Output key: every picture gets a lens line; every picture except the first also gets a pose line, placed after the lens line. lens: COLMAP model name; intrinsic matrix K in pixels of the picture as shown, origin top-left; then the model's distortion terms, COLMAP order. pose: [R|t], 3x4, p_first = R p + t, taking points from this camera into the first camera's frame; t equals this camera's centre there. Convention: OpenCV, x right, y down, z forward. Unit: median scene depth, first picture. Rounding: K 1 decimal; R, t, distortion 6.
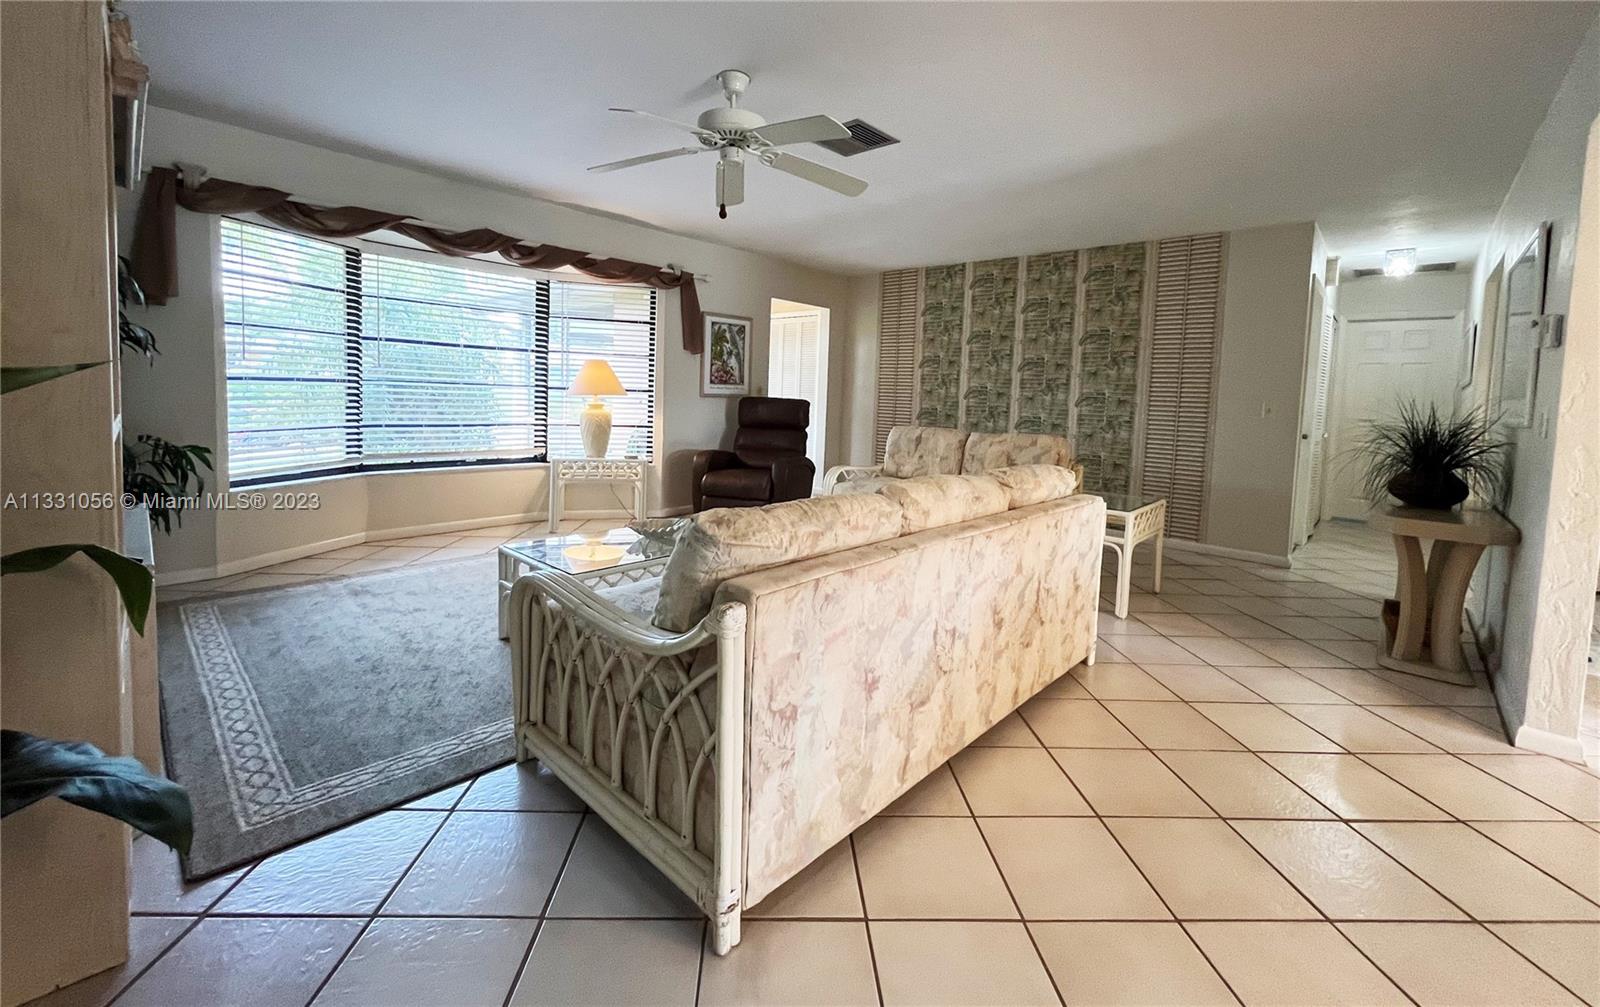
lens RADIAL K [[641.5, 0, 811.3], [0, 641.5, 505.4], [0, 0, 1]] dist [-0.005675, -0.000640]
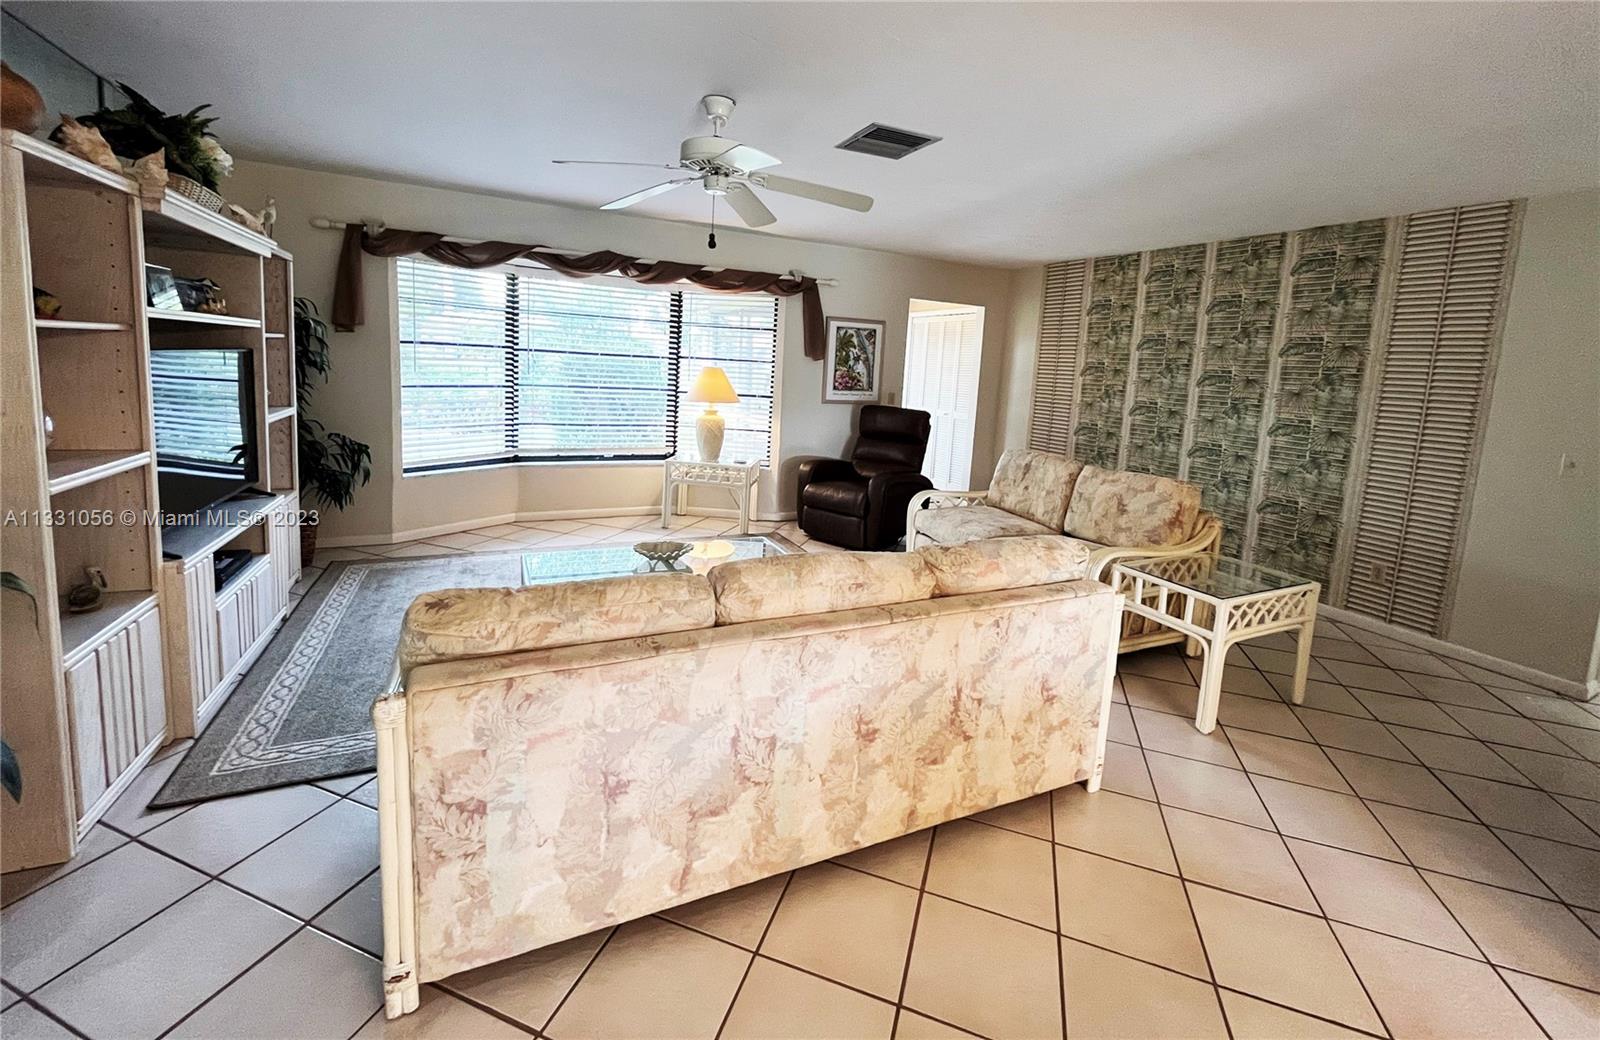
lens RADIAL K [[647.8, 0, 806.9], [0, 647.8, 509.0], [0, 0, 1]] dist [-0.004669, -0.000889]
pose [[0.926834, 0.097366, -0.362627, 0.299022], [-0.085503, 0.995149, 0.048661, -0.089198], [0.365606, -0.014095, 0.930663, 0.104231]]
